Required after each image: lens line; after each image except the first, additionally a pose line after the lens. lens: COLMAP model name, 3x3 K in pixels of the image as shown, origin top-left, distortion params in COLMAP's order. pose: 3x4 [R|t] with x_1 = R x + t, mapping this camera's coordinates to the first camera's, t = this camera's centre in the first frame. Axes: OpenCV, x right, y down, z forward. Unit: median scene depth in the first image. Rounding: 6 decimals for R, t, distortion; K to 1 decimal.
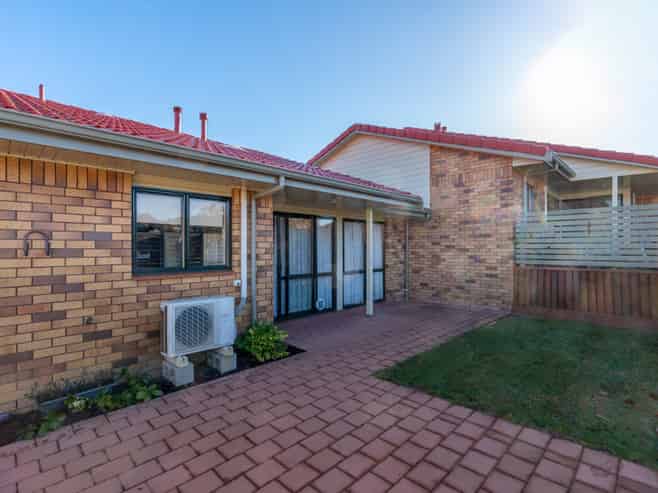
lens RADIAL K [[324.3, 0, 329.7], [0, 324.3, 245.9], [0, 0, 1]] dist [-0.000485, 0.000087]
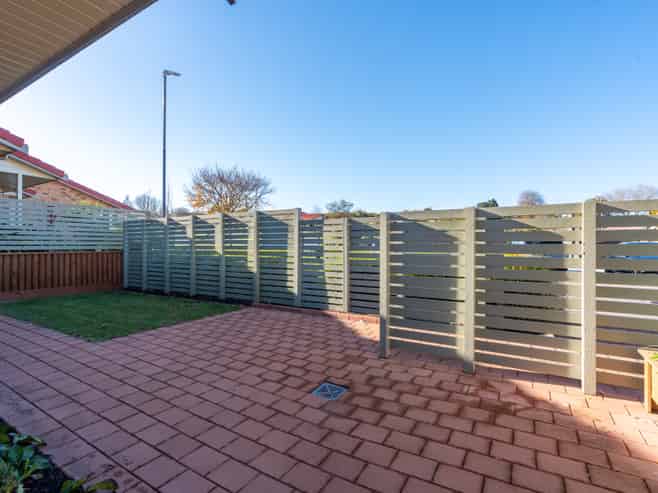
lens RADIAL K [[324.3, 0, 328.2], [0, 324.3, 246.9], [0, 0, 1]] dist [-0.000485, 0.000087]
pose [[-0.235547, -0.000063, 0.971863, -1.100442], [-0.001333, 0.999999, -0.000258, 0.087335], [-0.971862, -0.001356, -0.235547, 0.522294]]
